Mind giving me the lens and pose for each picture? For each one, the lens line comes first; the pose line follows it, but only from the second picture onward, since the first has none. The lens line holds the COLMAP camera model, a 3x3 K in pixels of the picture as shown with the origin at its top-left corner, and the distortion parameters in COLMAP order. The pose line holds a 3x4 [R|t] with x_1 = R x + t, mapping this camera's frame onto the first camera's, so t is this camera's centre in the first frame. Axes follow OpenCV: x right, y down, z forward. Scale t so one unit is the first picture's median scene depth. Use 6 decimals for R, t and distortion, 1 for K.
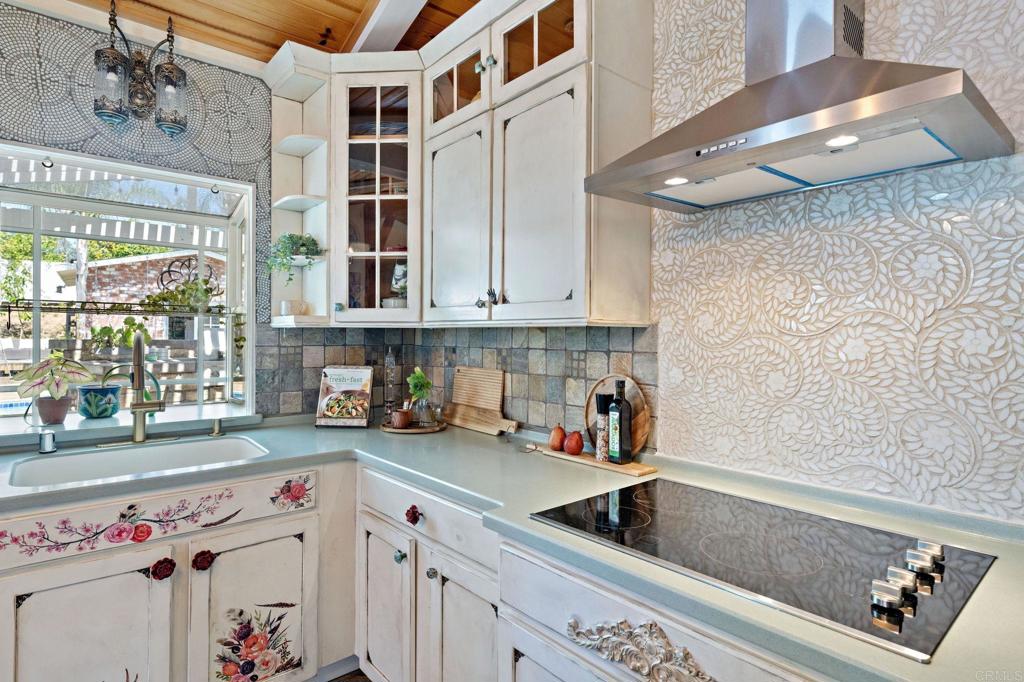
lens RADIAL K [[542.6, 0, 513.3], [0, 542.6, 334.8], [0, 0, 1]] dist [-0.006101, -0.000581]
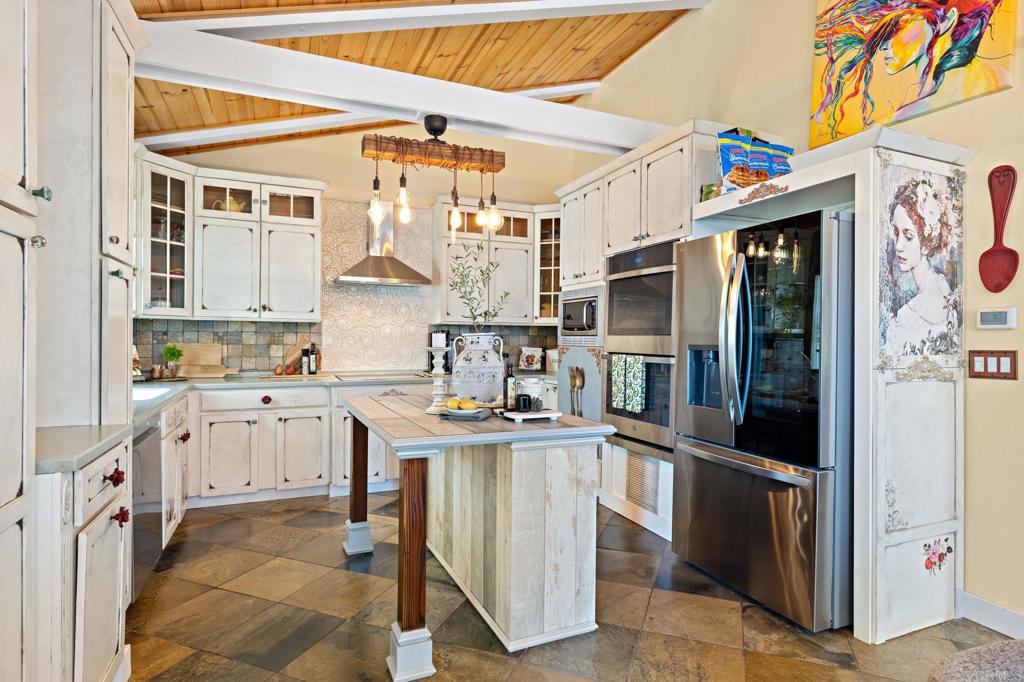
lens RADIAL K [[542.6, 0, 517.0], [0, 542.6, 343.5], [0, 0, 1]] dist [-0.006101, -0.000581]
pose [[0.277364, -0.015414, 0.960641, -1.758971], [-0.010306, 0.999766, 0.019017, 0.022395], [-0.960710, -0.015175, 0.277140, -0.581442]]
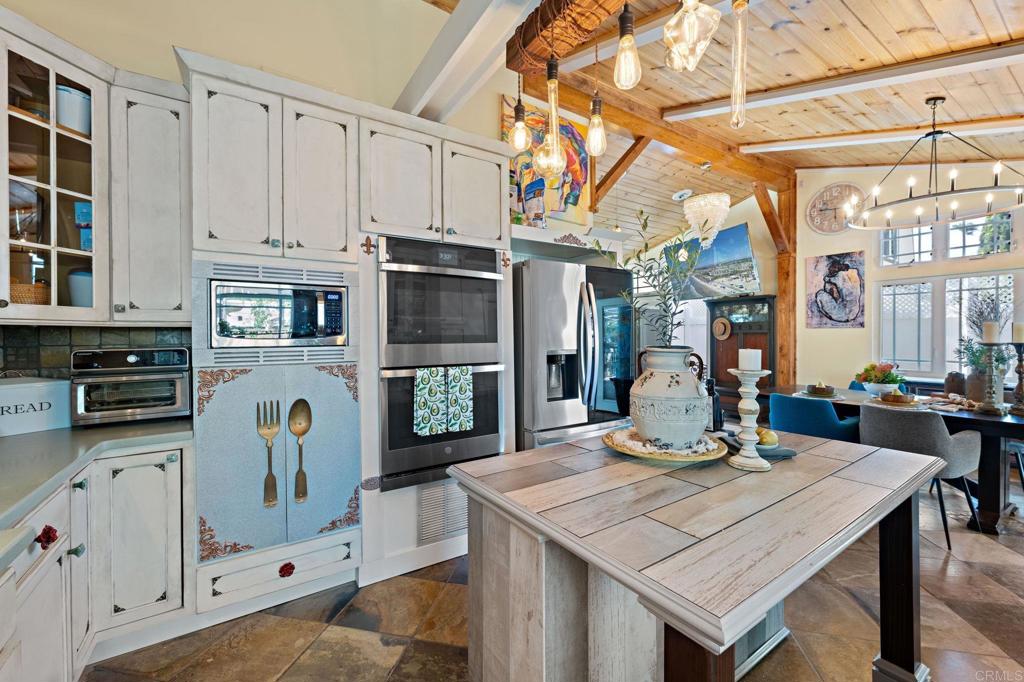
lens RADIAL K [[409.6, 0, 509.9], [0, 409.6, 337.1], [0, 0, 1]] dist [-0.003117, 0.000864]
pose [[-0.991251, 0.000735, 0.131989, -0.271186], [0.000445, 0.999997, -0.002231, 0.009705], [-0.131990, -0.002153, -0.991249, 0.663918]]
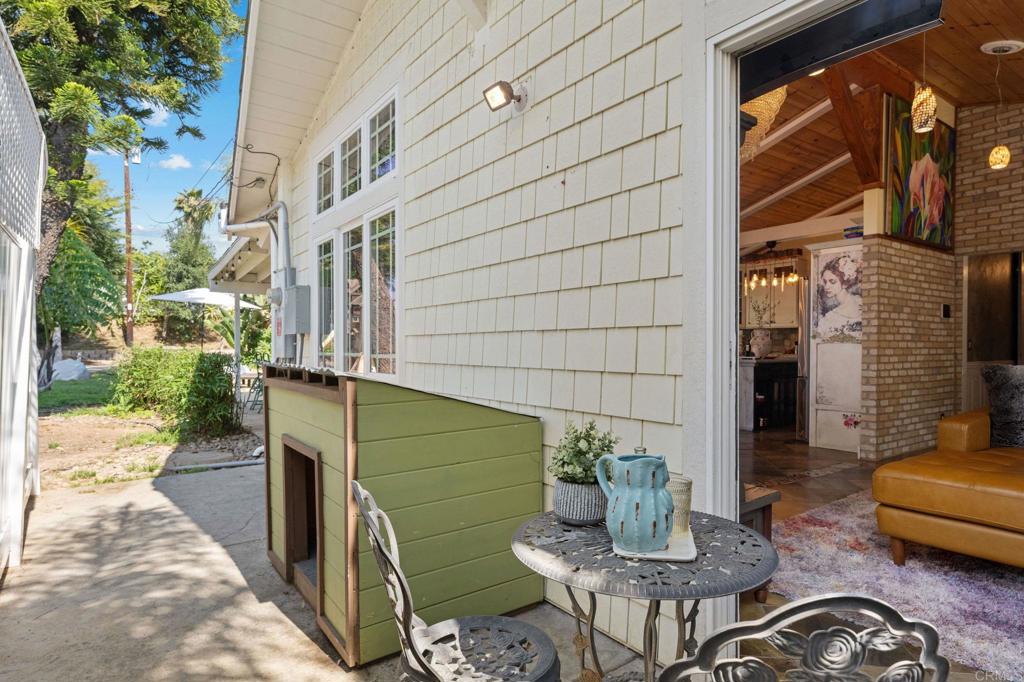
lens RADIAL K [[542.6, 0, 520.0], [0, 542.6, 348.2], [0, 0, 1]] dist [-0.006101, -0.000581]
pose [[0.996873, -0.001334, -0.079014, -1.785299], [0.002050, 0.999958, 0.008976, 0.115312], [0.078999, -0.009110, 0.996833, -3.948056]]
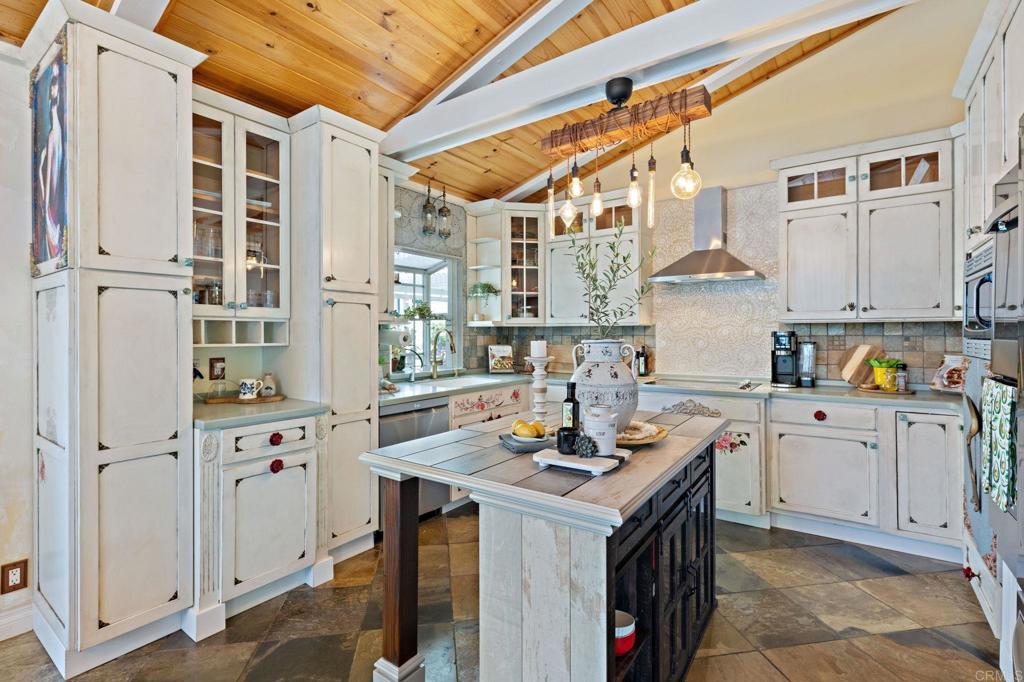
lens RADIAL K [[476.9, 0, 515.4], [0, 476.9, 333.5], [0, 0, 1]] dist [-0.000707, 0.002796]
pose [[0.969329, -0.008971, 0.245603, -0.852995], [0.007794, 0.999953, 0.005761, 0.004577], [-0.245643, -0.003670, 0.969353, -0.971058]]
